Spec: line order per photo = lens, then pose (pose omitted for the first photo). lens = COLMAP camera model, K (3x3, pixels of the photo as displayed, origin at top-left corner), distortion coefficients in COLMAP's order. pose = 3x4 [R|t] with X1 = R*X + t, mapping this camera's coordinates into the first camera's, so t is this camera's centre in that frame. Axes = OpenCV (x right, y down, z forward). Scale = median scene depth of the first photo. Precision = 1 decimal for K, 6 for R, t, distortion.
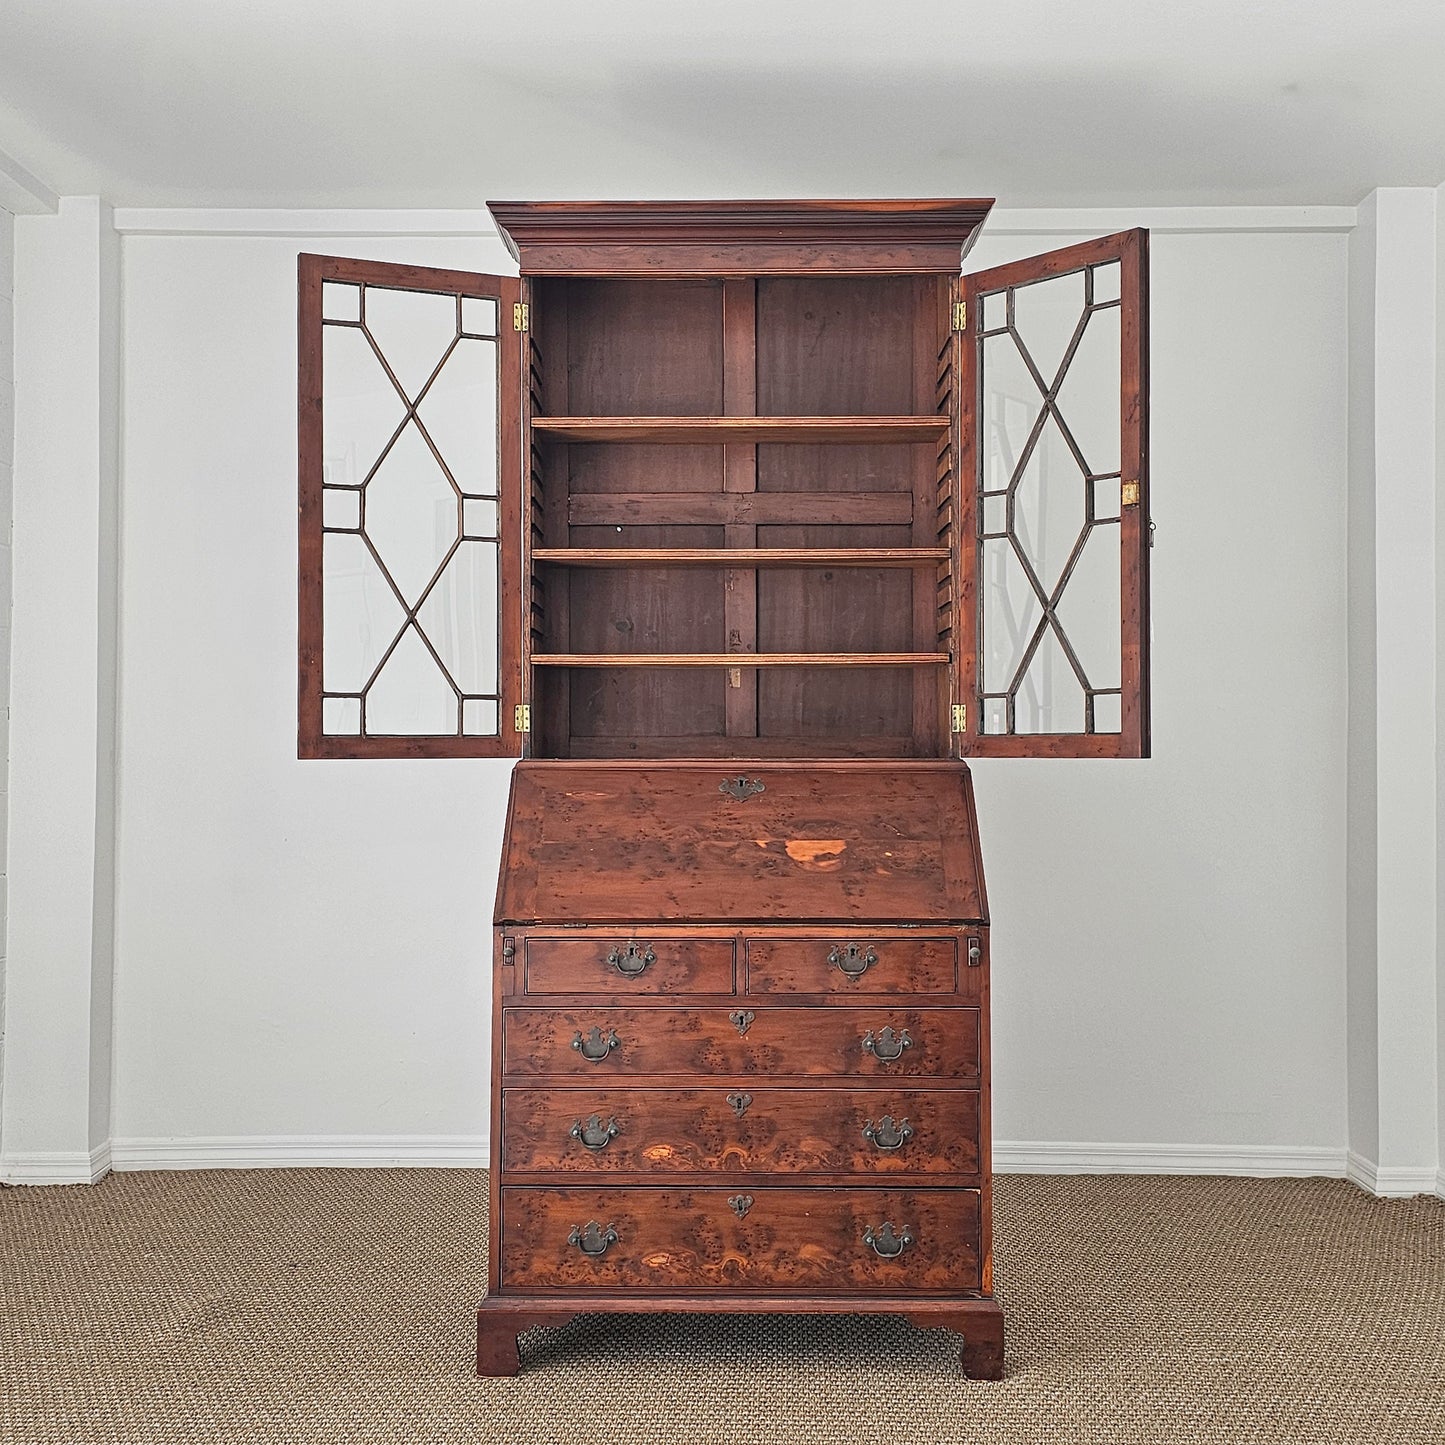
lens RADIAL K [[1844.0, 0, 690.5], [0, 1844.0, 684.7], [0, 0, 1]] dist [0.051011, 0.000000]
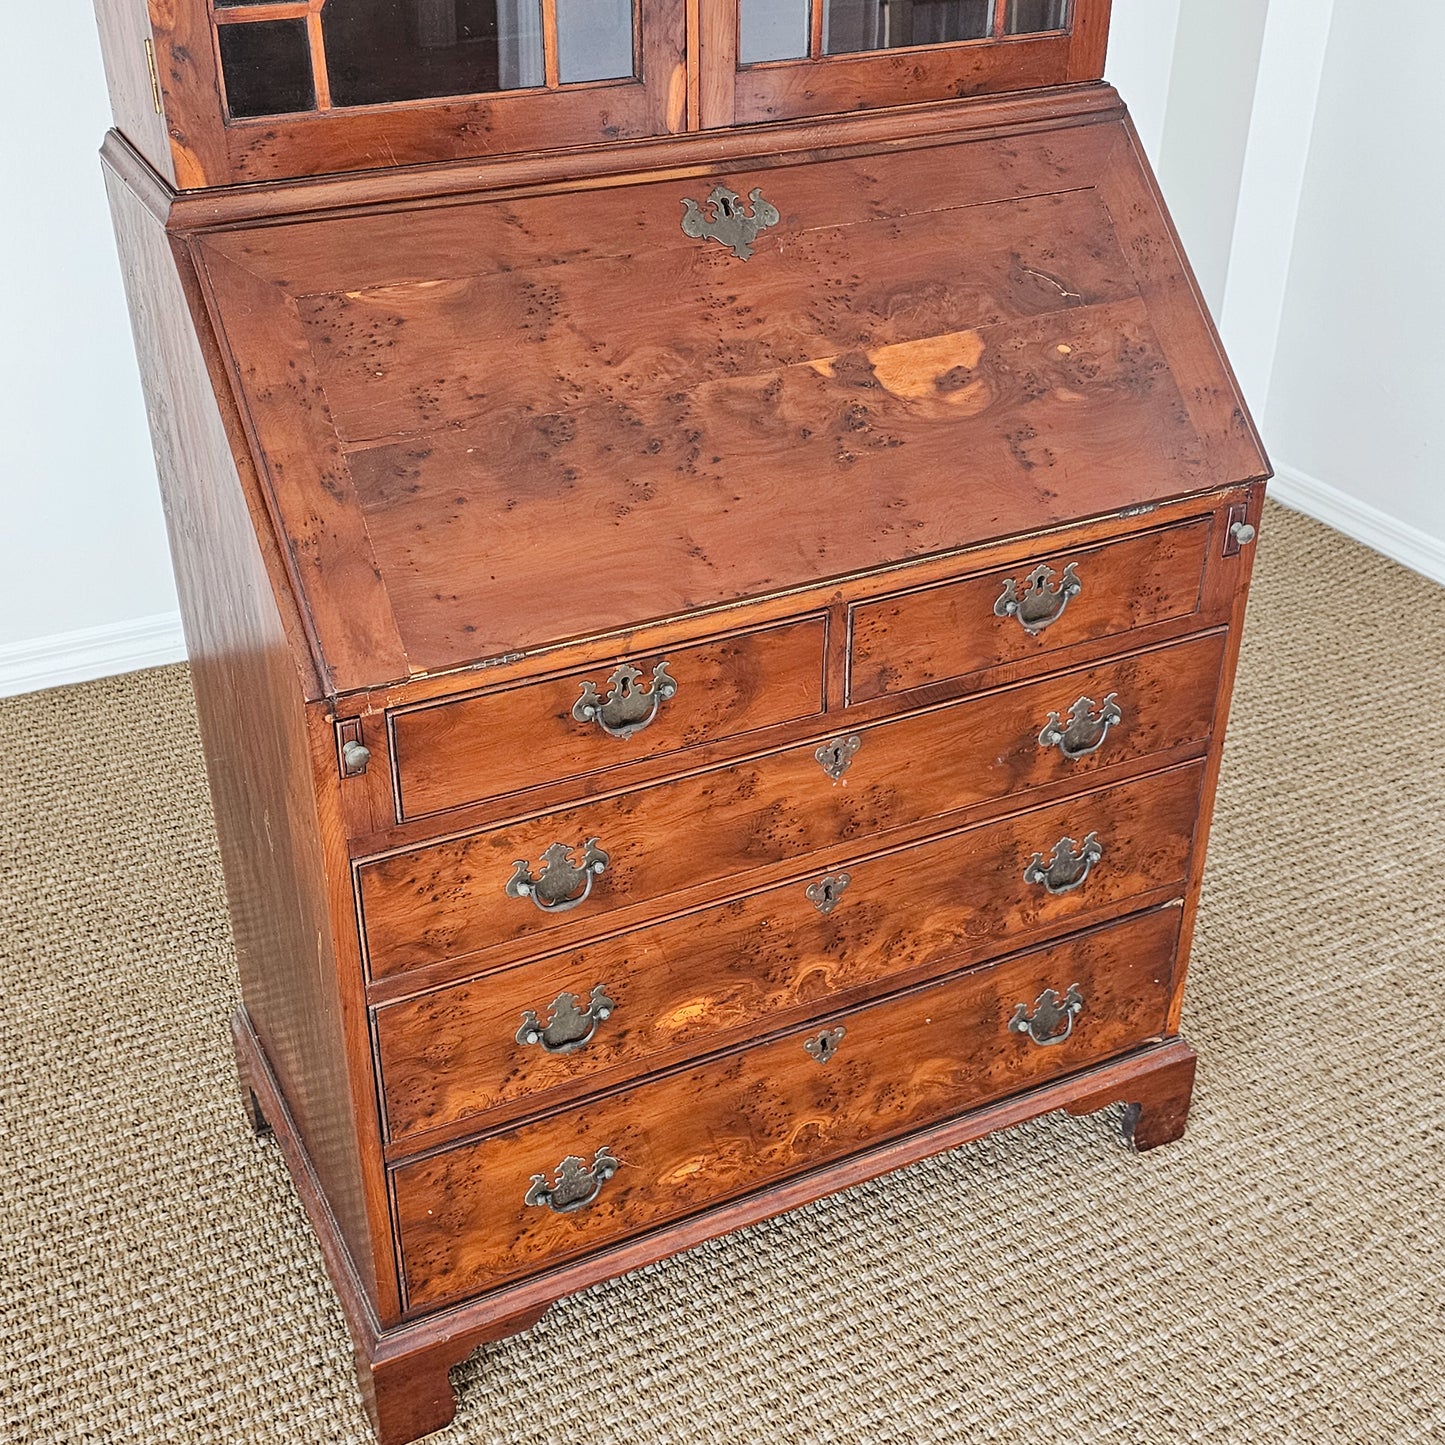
lens RADIAL K [[1844.0, 0, 716.4], [0, 1844.0, 702.1], [0, 0, 1]] dist [0.051011, 0.000000]
pose [[0.886571, -0.236398, 0.397628, -0.186548], [-0.011321, 0.848219, 0.529525, -0.083913], [-0.462454, -0.473963, 0.749330, 0.652223]]
